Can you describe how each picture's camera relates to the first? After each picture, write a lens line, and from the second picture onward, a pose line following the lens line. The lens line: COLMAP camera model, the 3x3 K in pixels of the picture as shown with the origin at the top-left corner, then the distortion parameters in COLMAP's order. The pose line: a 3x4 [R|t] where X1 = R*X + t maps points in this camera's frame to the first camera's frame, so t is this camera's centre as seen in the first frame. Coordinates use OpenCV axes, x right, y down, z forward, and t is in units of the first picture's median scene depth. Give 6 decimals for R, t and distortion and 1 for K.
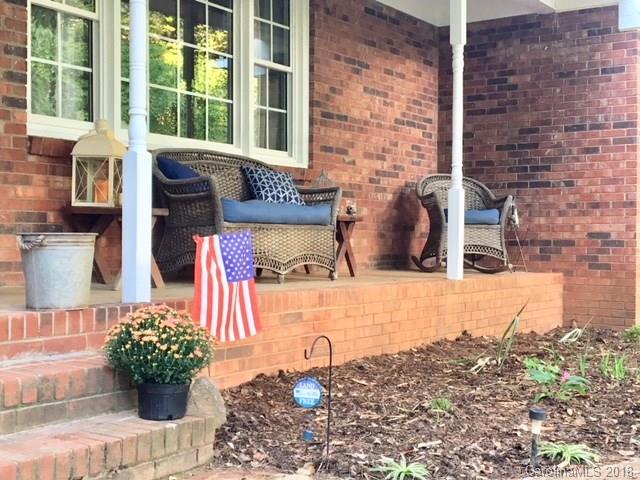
lens RADIAL K [[952.4, 0, 321.6], [0, 952.4, 239.9], [0, 0, 1]] dist [0.076284, 0.000000]
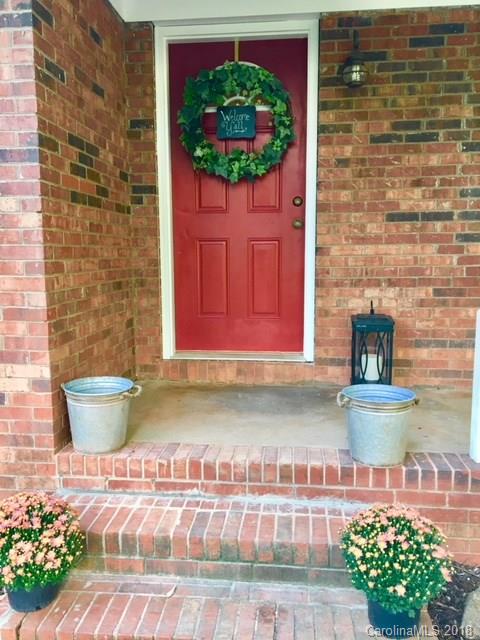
lens RADIAL K [[542.8, 0, 236.5], [0, 542.8, 319.0], [0, 0, 1]] dist [0.043643, -0.031475]
pose [[0.463625, 0.102749, -0.880054, 0.148171], [0.010949, 0.992513, 0.121648, -0.129509], [0.885964, -0.066035, 0.459029, 0.437588]]
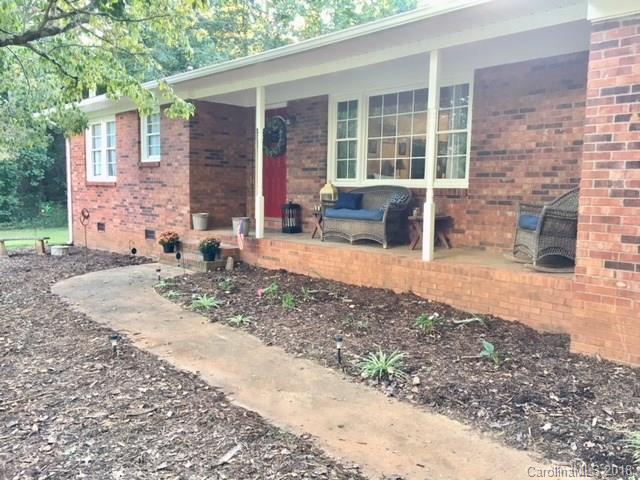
lens RADIAL K [[542.8, 0, 321.8], [0, 542.8, 239.0], [0, 0, 1]] dist [0.043643, -0.031475]
pose [[-0.241177, 0.081554, -0.967048, 1.461414], [-0.016869, 0.995960, 0.088200, -0.097659], [0.970335, 0.037585, -0.238827, 1.457641]]
